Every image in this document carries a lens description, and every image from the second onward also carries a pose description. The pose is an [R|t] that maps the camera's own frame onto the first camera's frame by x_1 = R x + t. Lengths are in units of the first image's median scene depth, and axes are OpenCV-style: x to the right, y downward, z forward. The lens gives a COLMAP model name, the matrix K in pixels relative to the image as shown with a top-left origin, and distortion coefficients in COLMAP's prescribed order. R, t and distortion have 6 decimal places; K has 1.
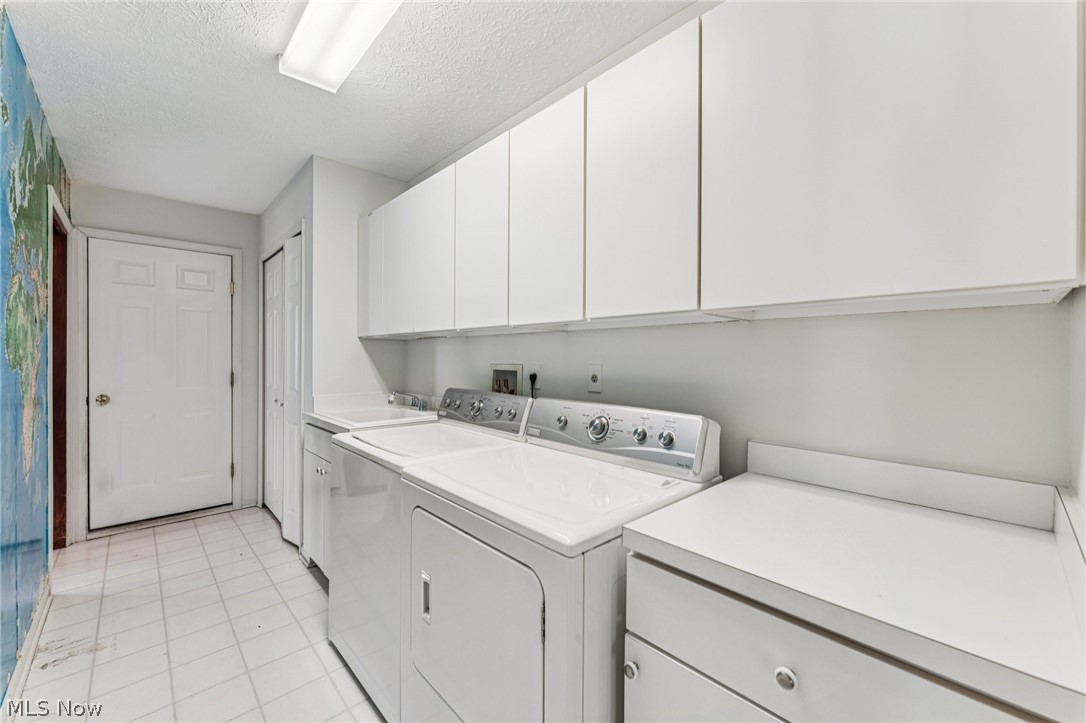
lens RADIAL K [[435.6, 0, 510.4], [0, 435.6, 361.2], [0, 0, 1]] dist [0.001243, -0.000016]
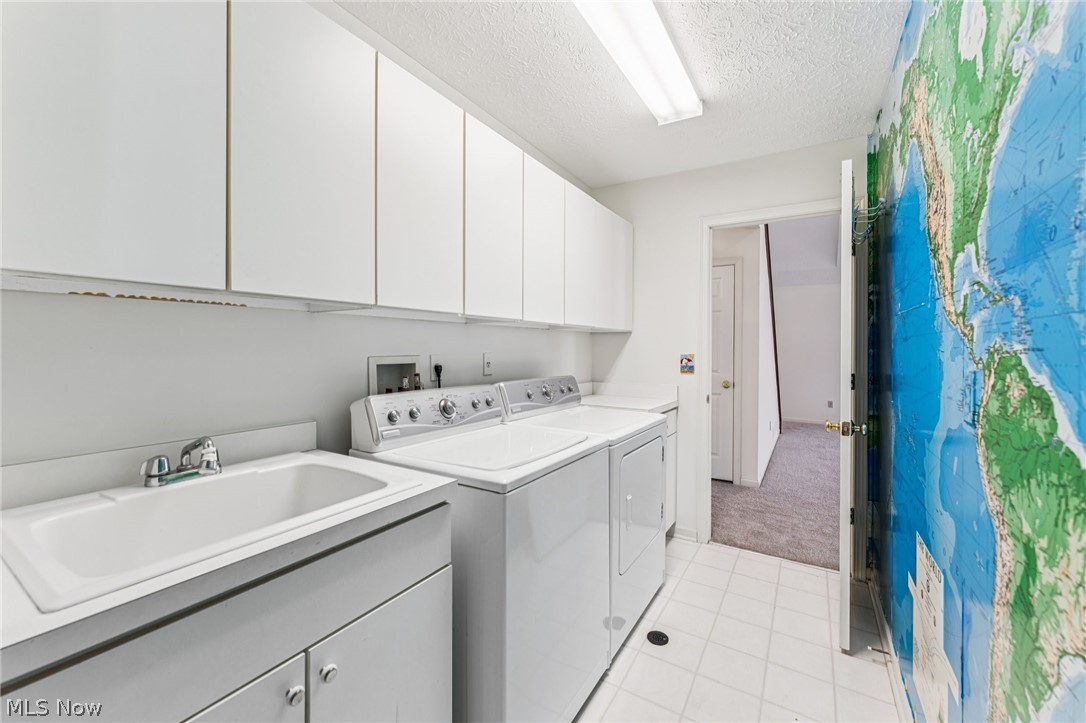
lens RADIAL K [[430.5, 0, 541.2], [0, 430.5, 355.5], [0, 0, 1]] dist [0.001591, -0.000189]
pose [[-0.286760, -0.025263, 0.957669, -0.947558], [0.000201, 0.999651, 0.026431, -0.016163], [-0.958003, 0.007772, -0.286654, 1.084155]]
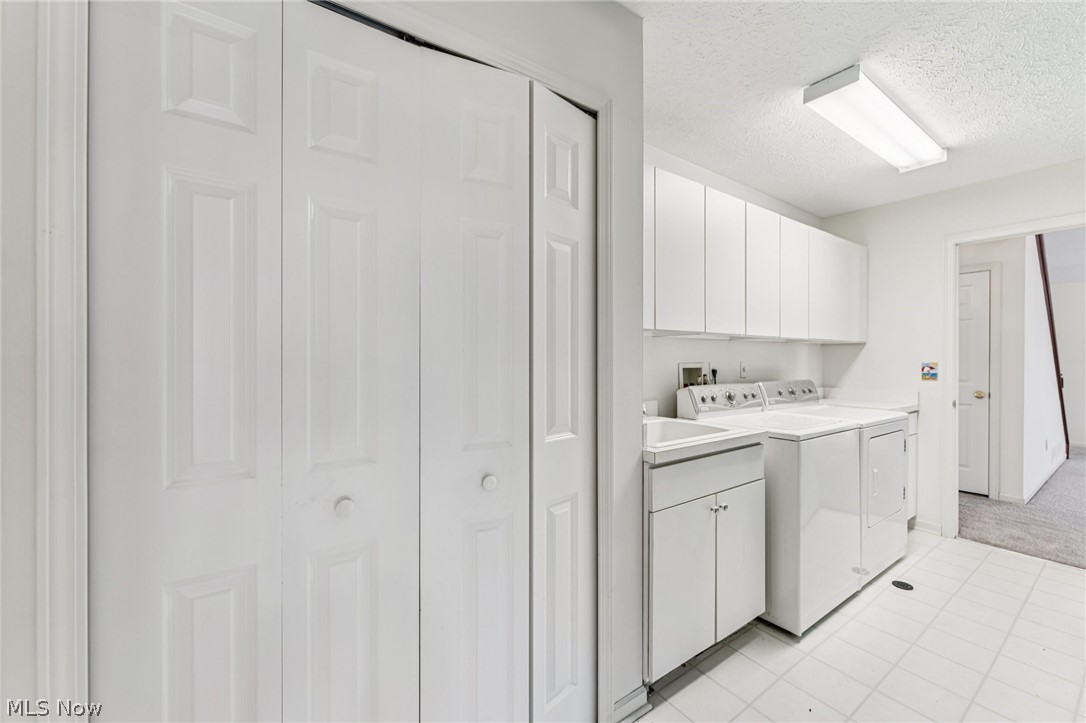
lens RADIAL K [[428.7, 0, 539.5], [0, 428.7, 365.3], [0, 0, 1]] dist [-0.000355, -0.000117]
pose [[0.110328, -0.019104, 0.993712, -1.421087], [0.008148, 0.999799, 0.018316, -0.012765], [-0.993862, 0.006076, 0.110462, 1.446019]]
